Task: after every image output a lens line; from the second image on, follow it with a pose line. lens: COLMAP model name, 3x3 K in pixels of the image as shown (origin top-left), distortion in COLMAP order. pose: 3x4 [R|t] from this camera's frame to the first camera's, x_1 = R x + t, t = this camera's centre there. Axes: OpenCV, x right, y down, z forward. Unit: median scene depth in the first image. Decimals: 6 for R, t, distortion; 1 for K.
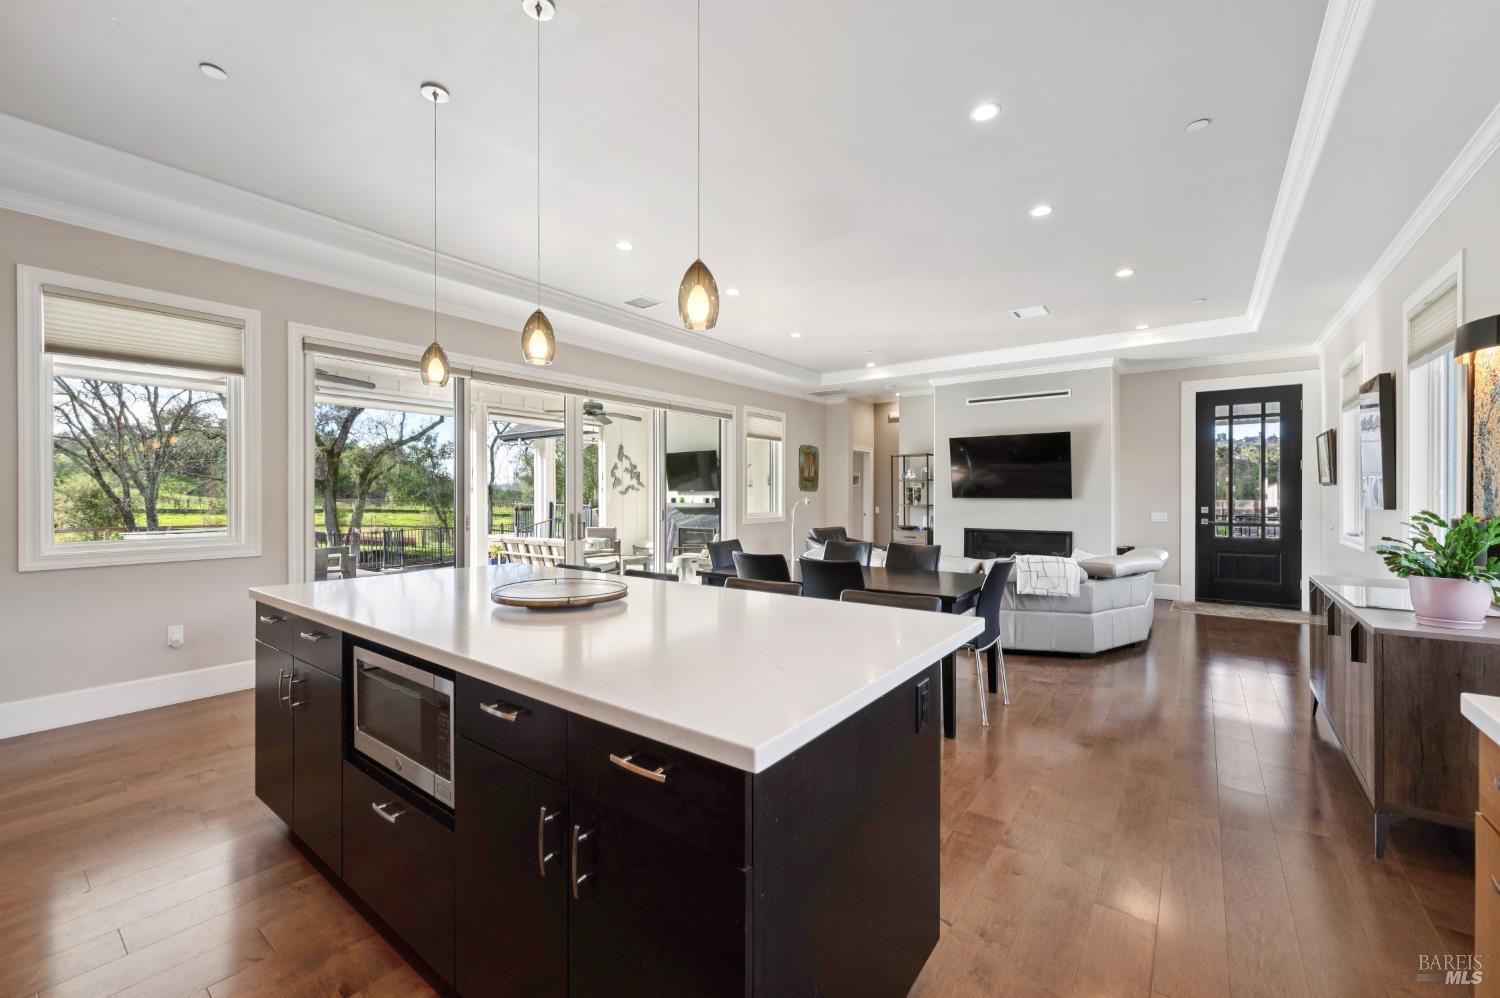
lens RADIAL K [[597.9, 0, 758.7], [0, 597.9, 493.8], [0, 0, 1]] dist [0.000139, 0.000783]
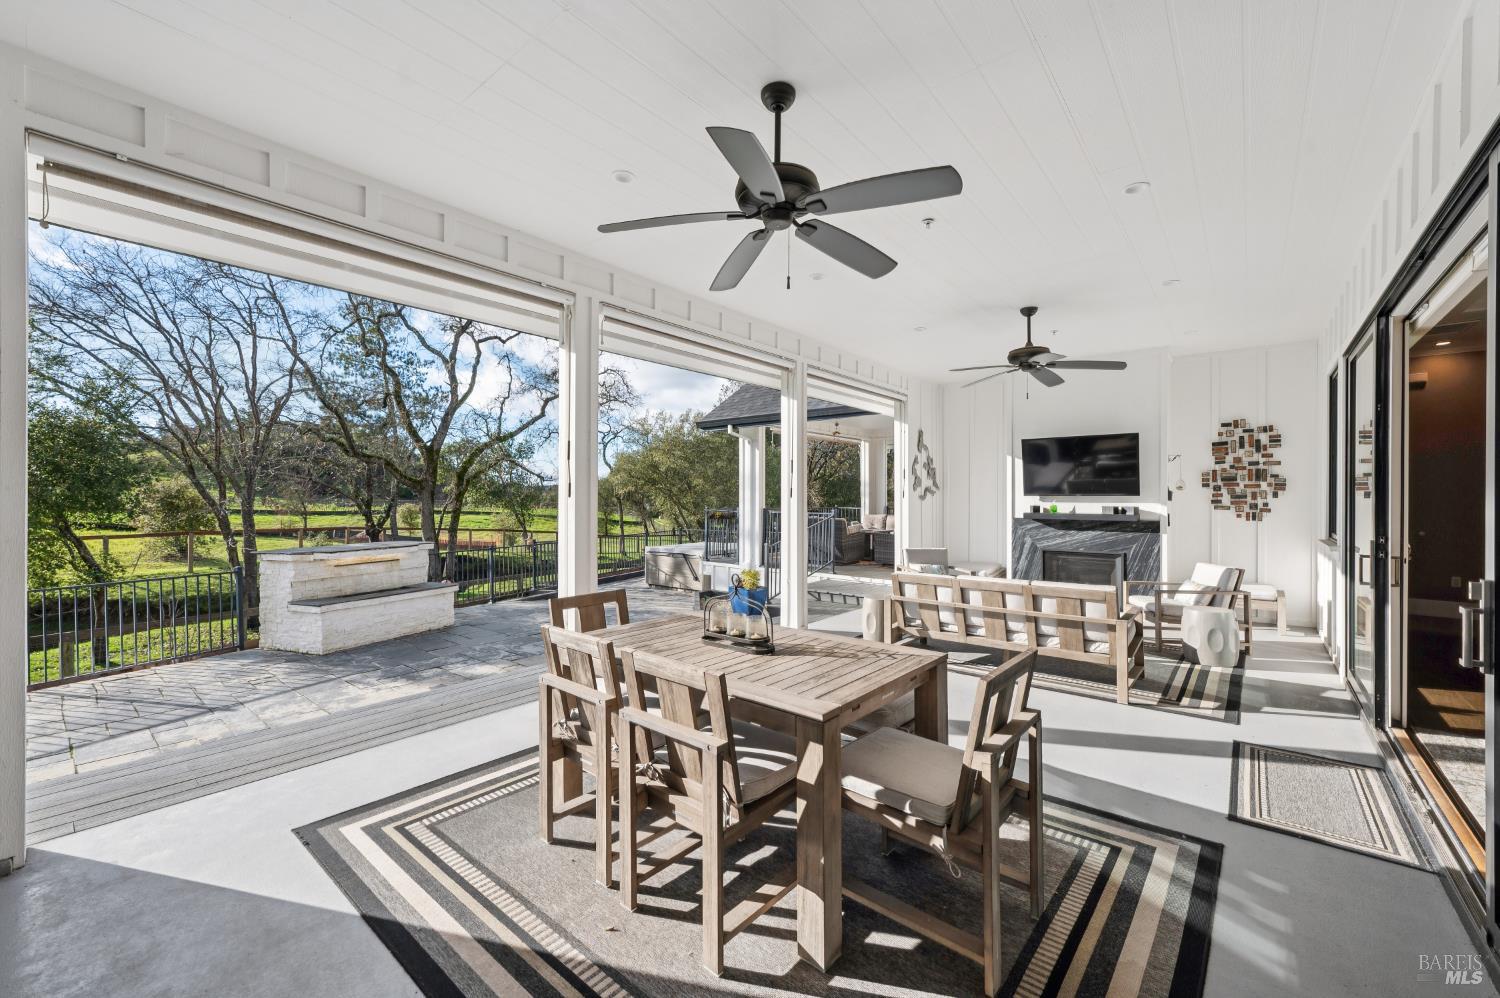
lens RADIAL K [[597.9, 0, 772.7], [0, 597.9, 499.9], [0, 0, 1]] dist [0.000139, 0.000783]
pose [[0.999010, 0.005138, -0.044187, -0.234732], [-0.004877, 0.999970, 0.006002, -0.001202], [0.044216, -0.005780, 0.999005, 0.178937]]
